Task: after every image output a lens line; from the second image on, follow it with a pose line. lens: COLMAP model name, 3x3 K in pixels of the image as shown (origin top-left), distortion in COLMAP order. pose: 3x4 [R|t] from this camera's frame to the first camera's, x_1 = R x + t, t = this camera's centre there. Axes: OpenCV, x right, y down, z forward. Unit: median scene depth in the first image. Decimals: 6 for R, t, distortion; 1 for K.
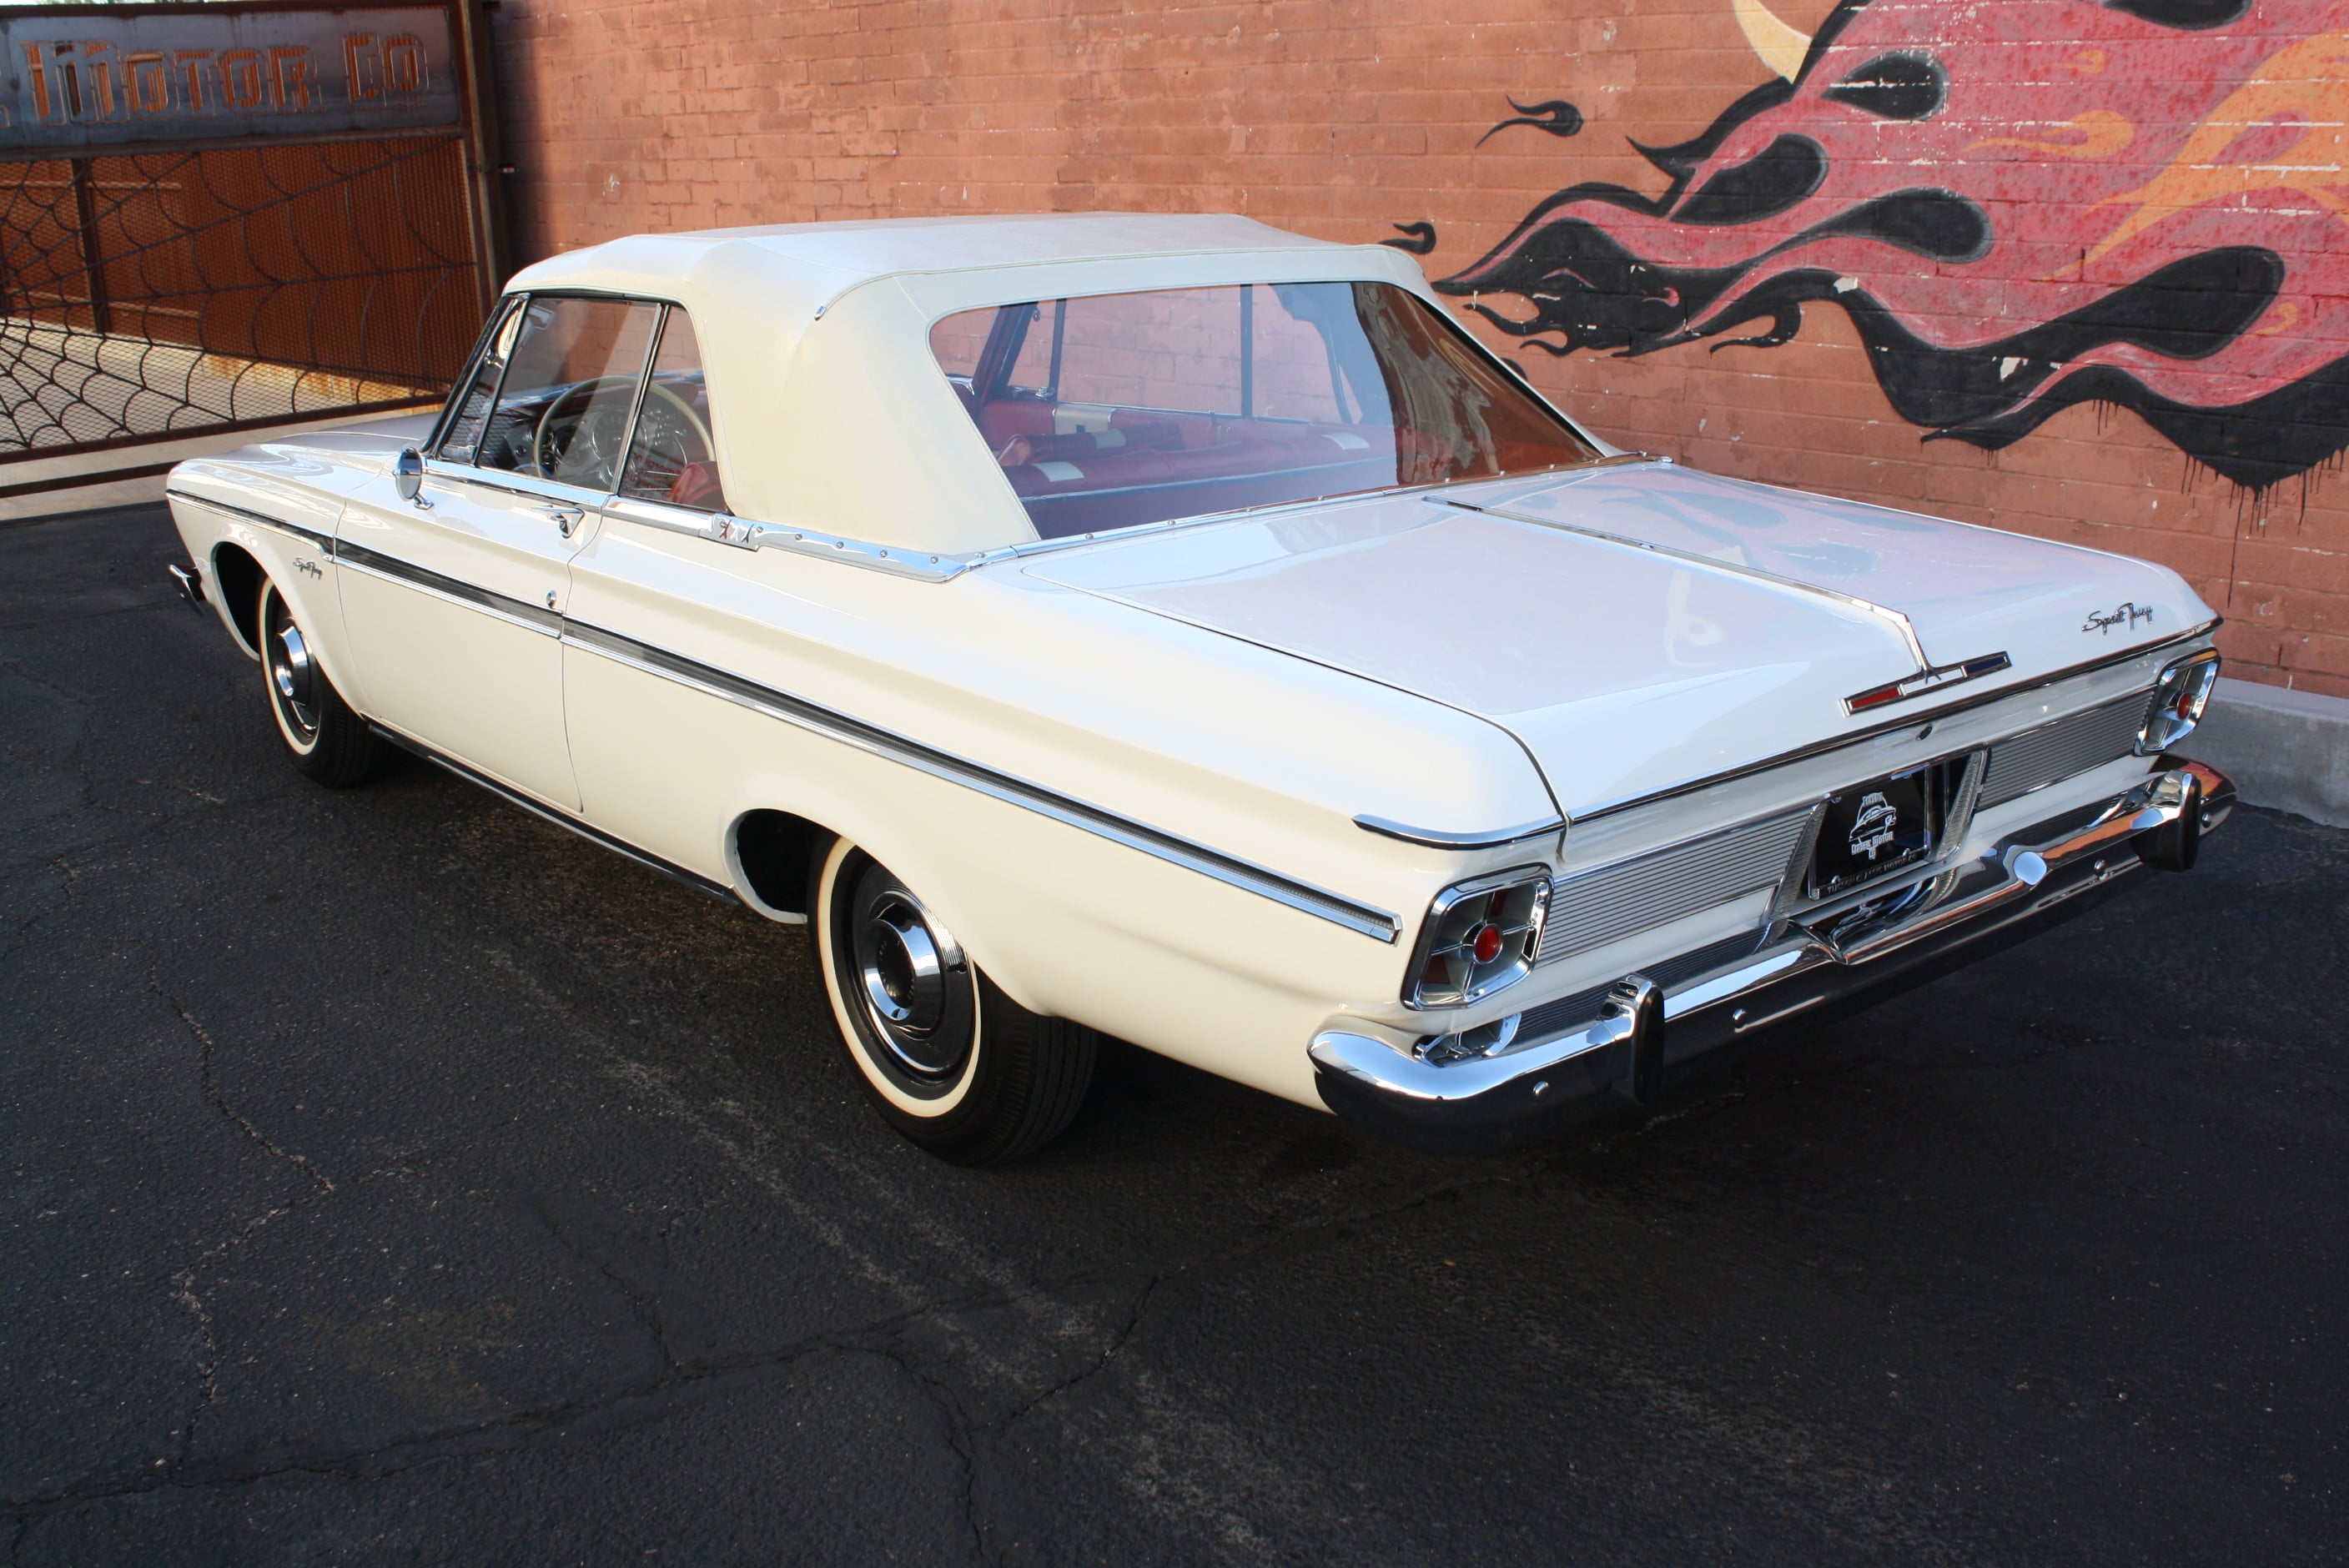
lens RADIAL K [[2261.3, 0, 1189.2], [0, 2261.3, 770.8], [0, 0, 1]] dist [-0.139847, 0.150344]
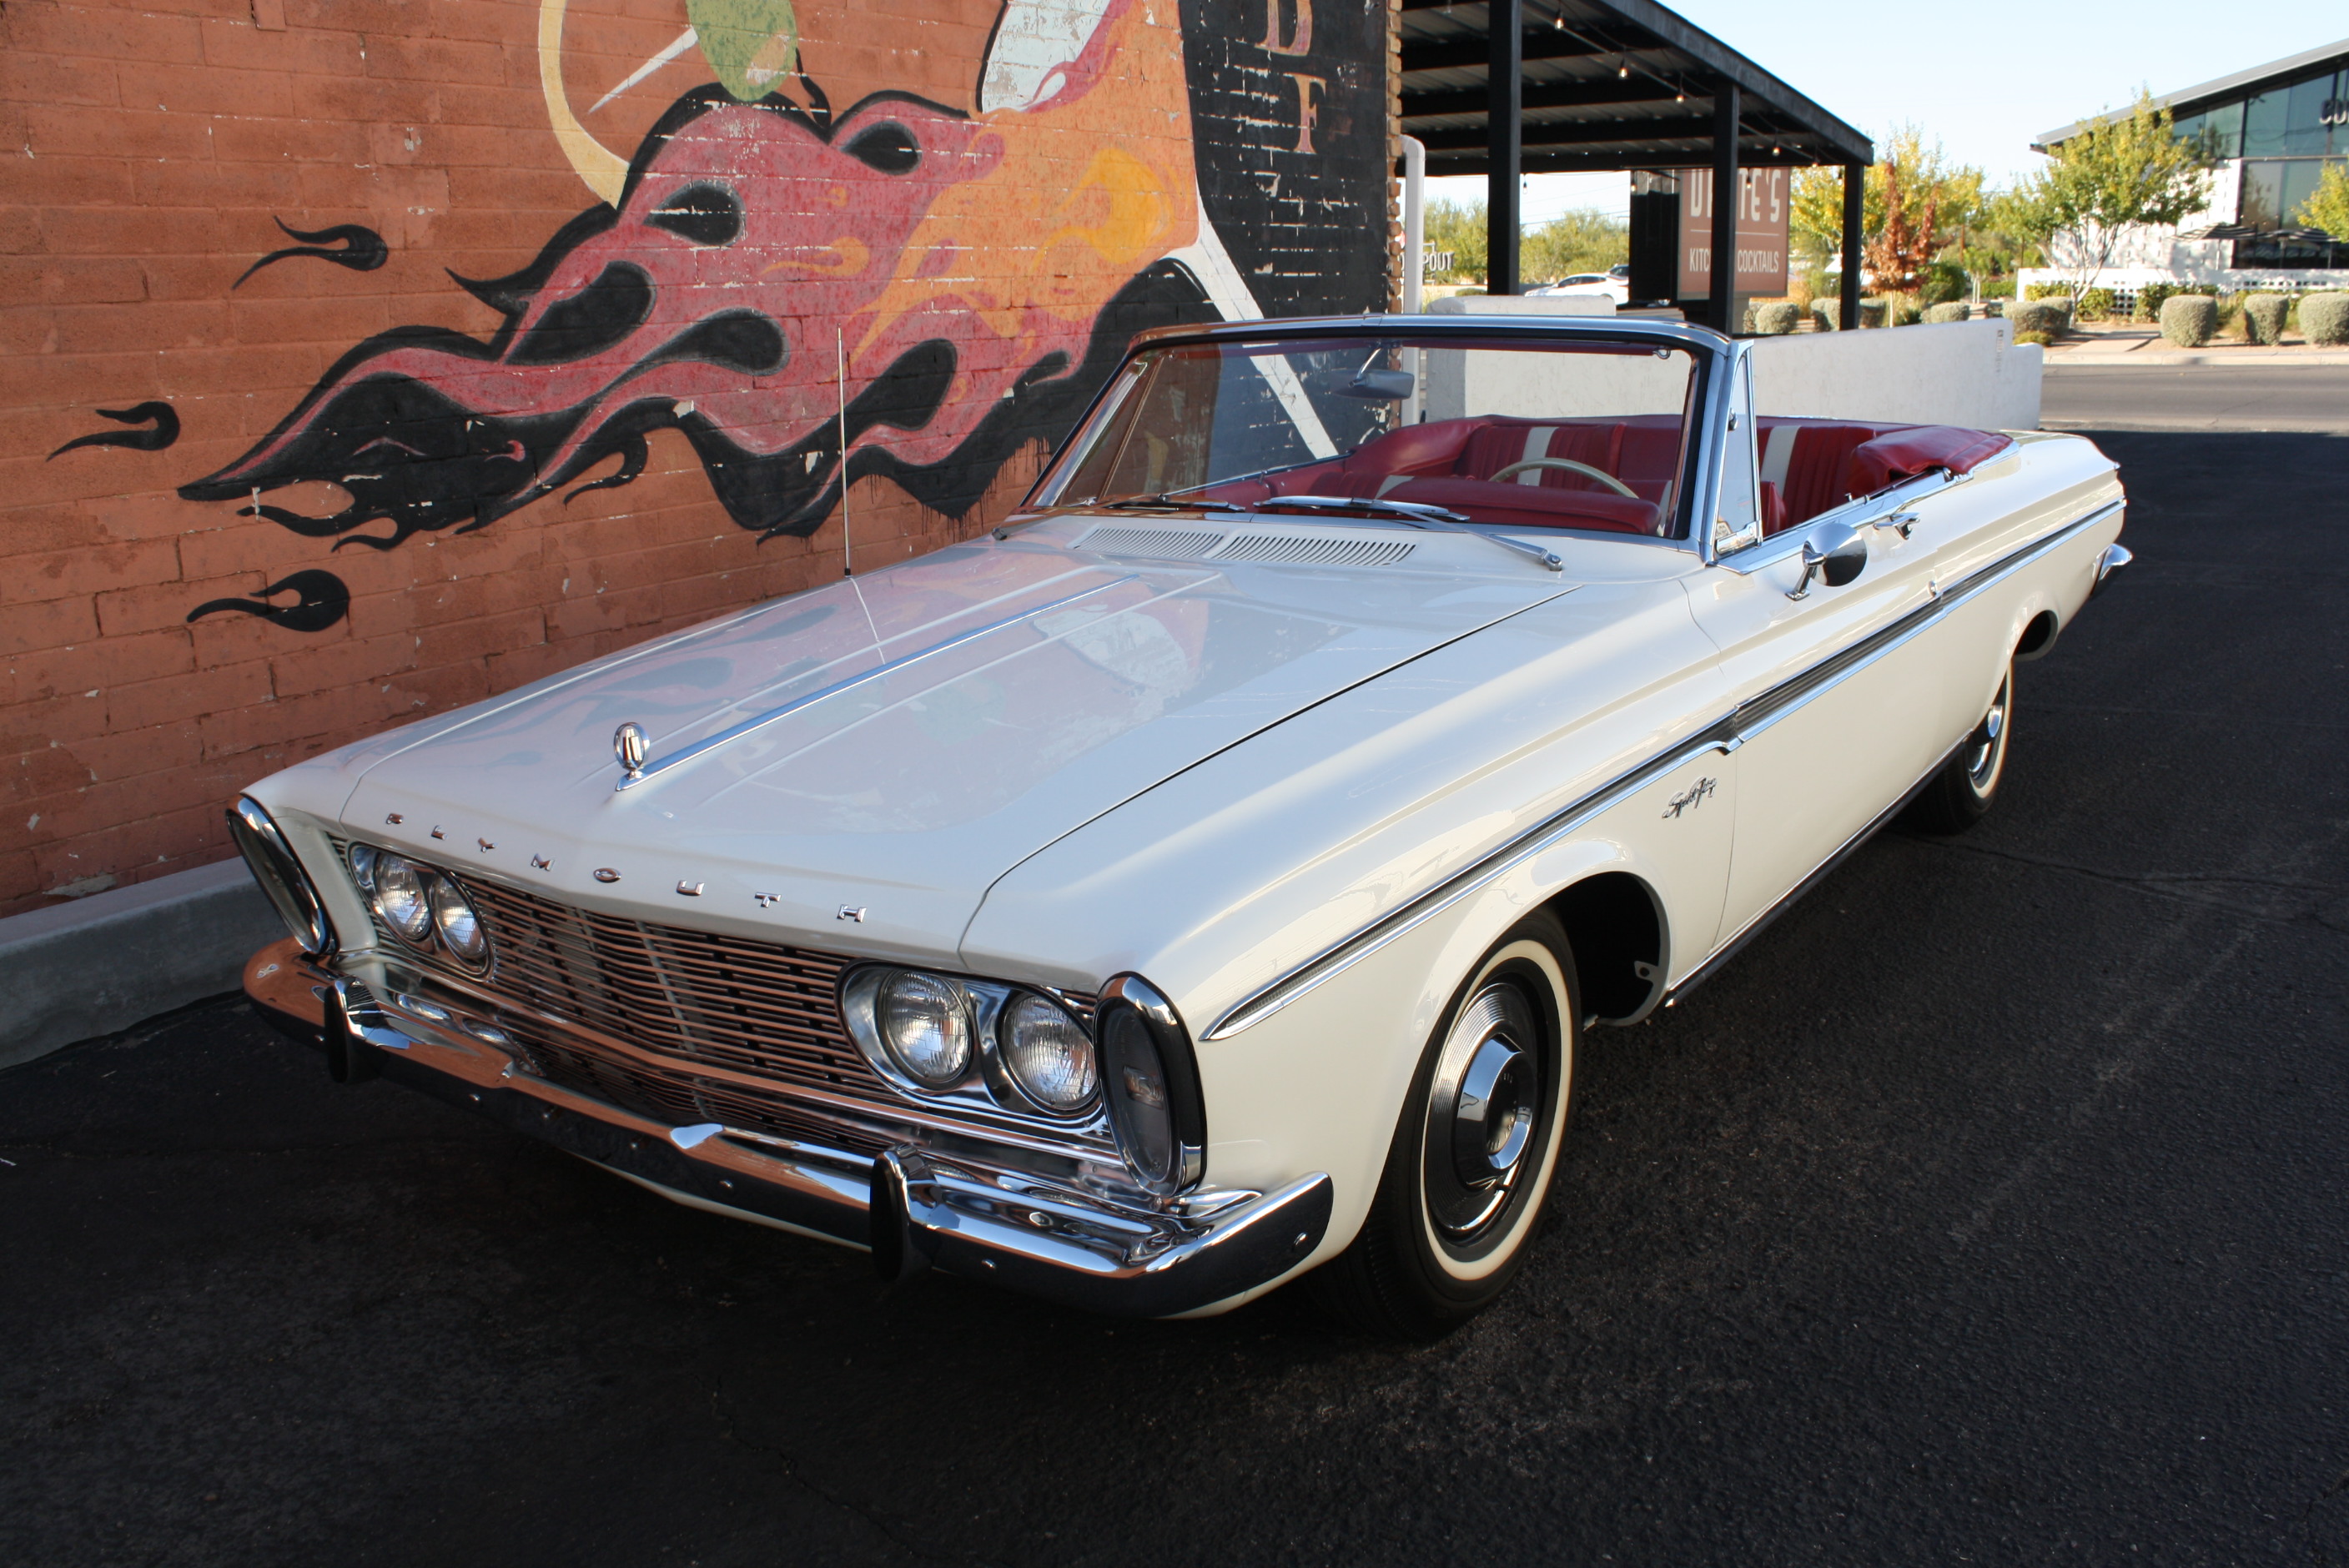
lens RADIAL K [[1983.8, 0, 1202.6], [0, 1983.8, 778.1], [0, 0, 1]] dist [-0.164271, 0.144549]
pose [[-0.233711, -0.207541, 0.949898, -0.627939], [0.304145, 0.912322, 0.274163, -0.235216], [-0.923512, 0.352982, -0.150097, 0.968279]]
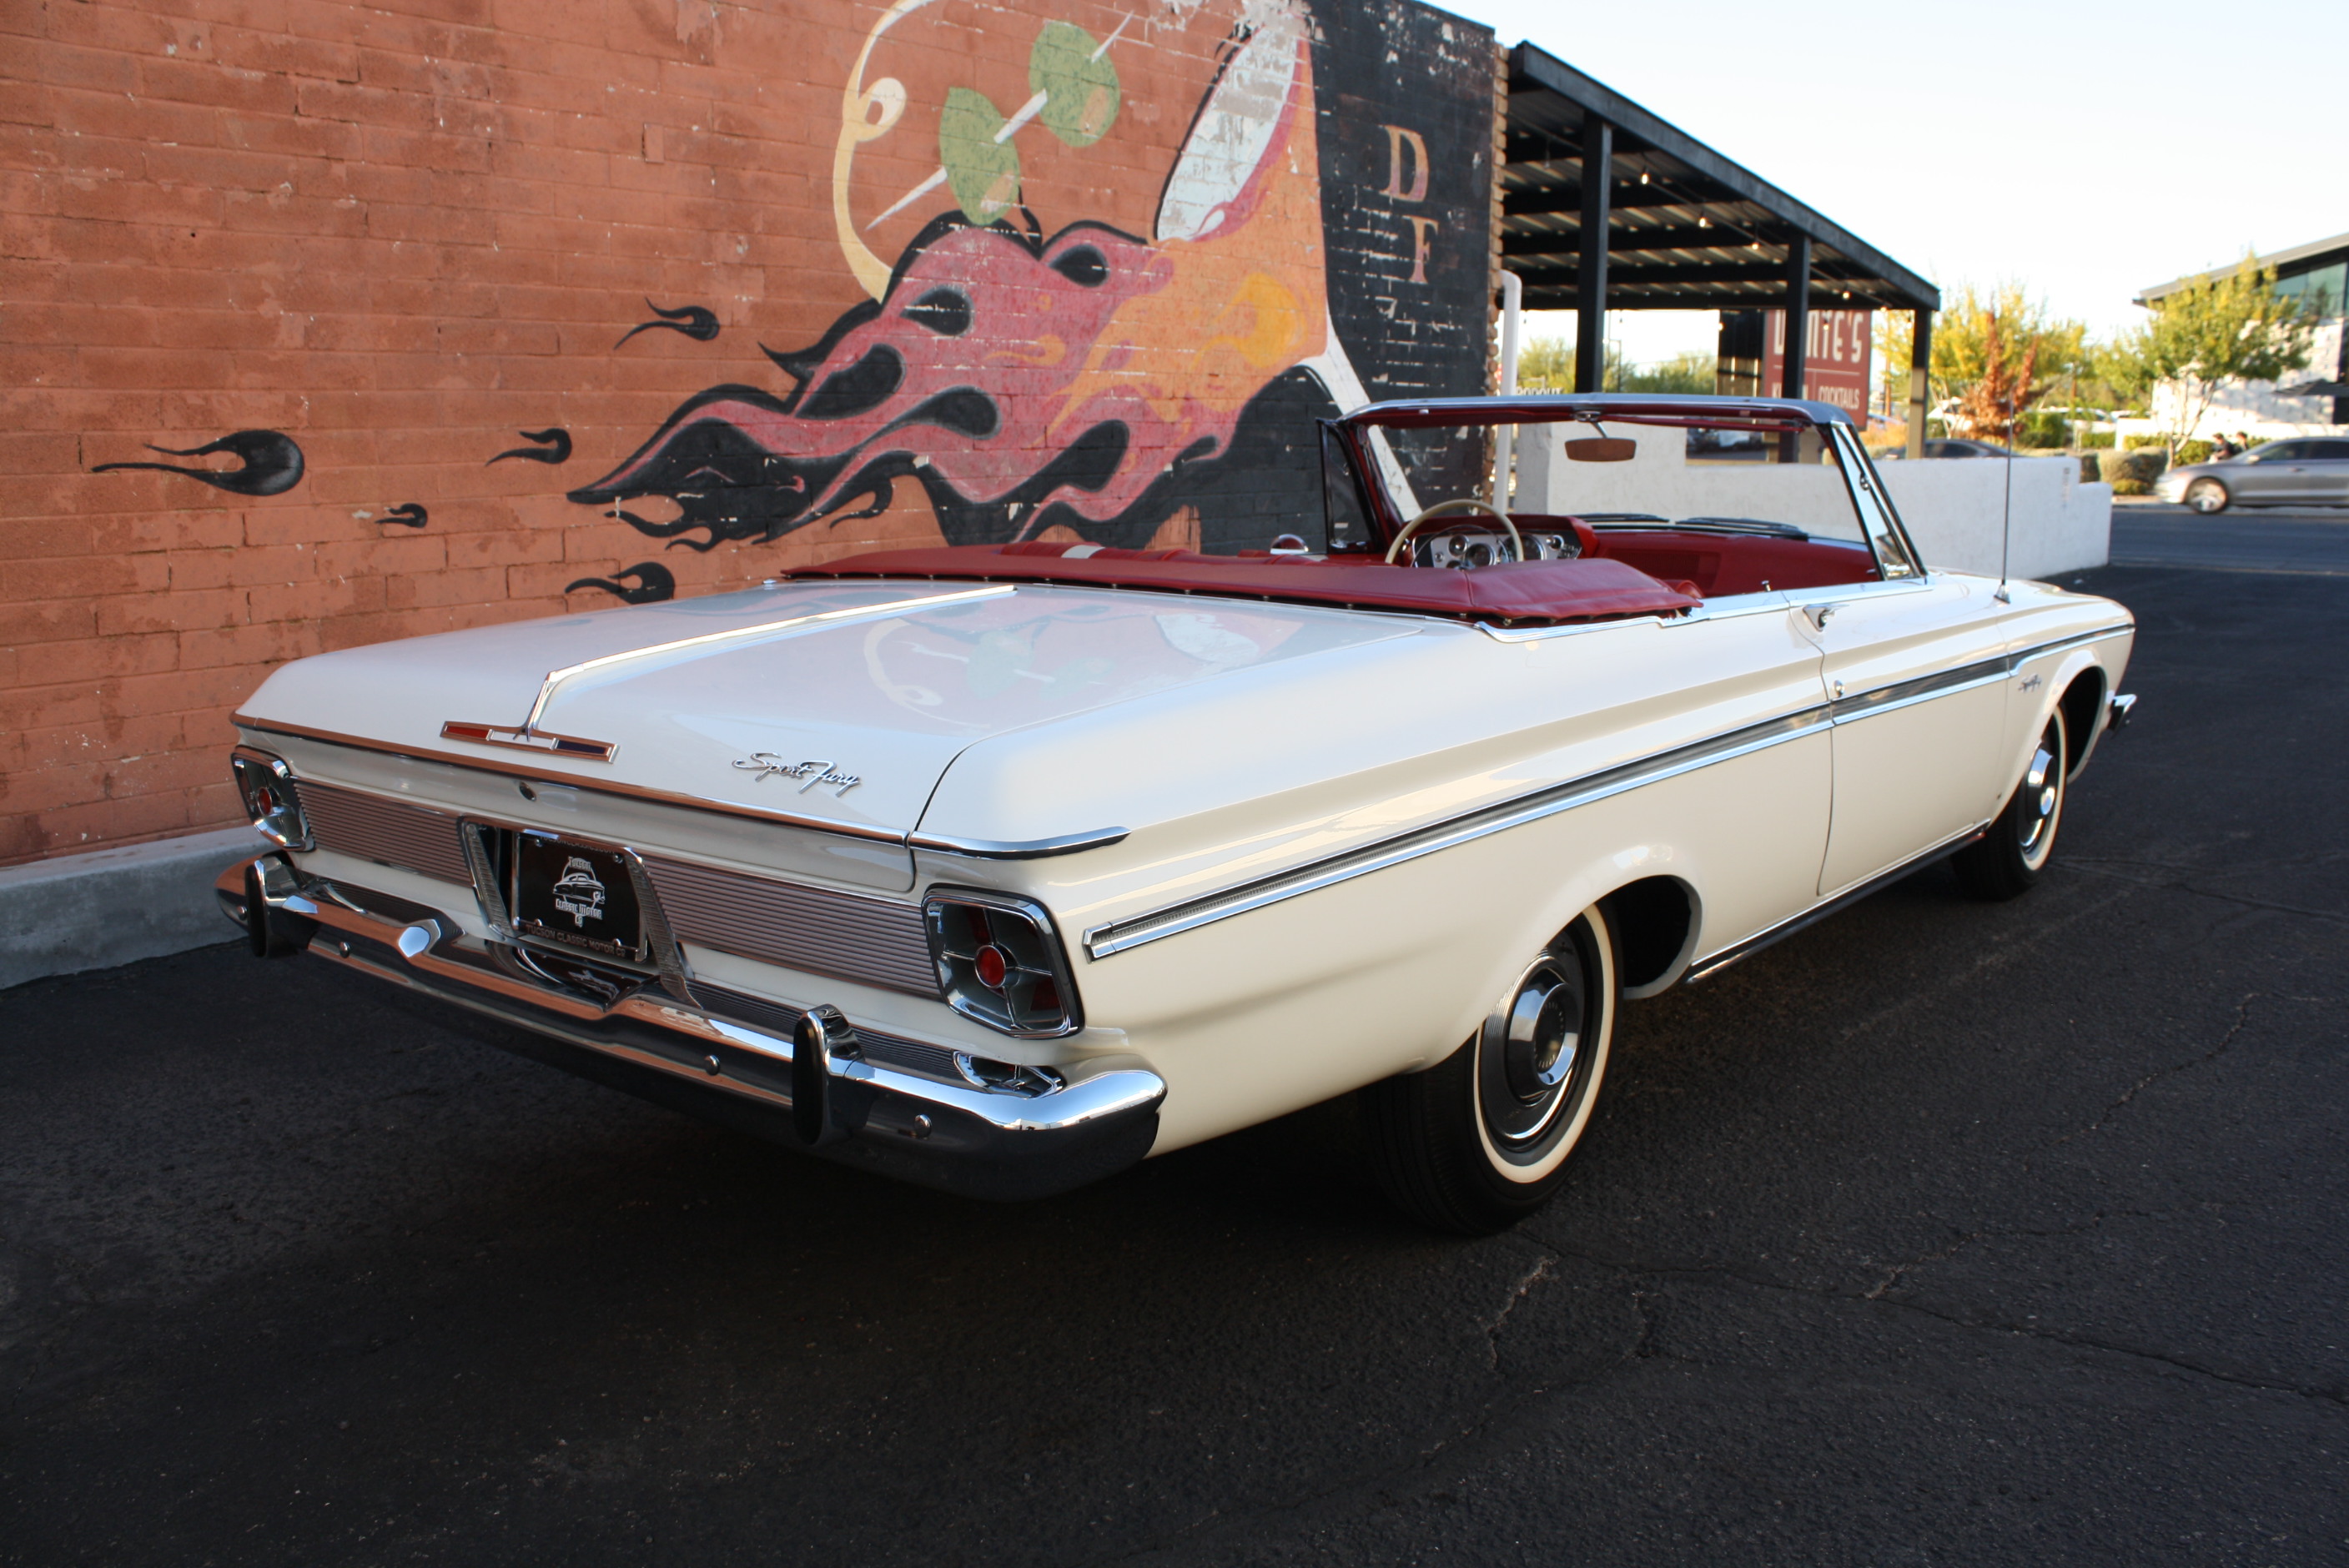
lens RADIAL K [[1988.6, 0, 1198.1], [0, 1988.6, 778.0], [0, 0, 1]] dist [-0.163678, 0.147820]
pose [[-0.177473, -0.154845, 0.971867, -0.859779], [0.276912, 0.939787, 0.200301, -0.229196], [-0.944364, 0.304670, -0.123908, 1.038672]]
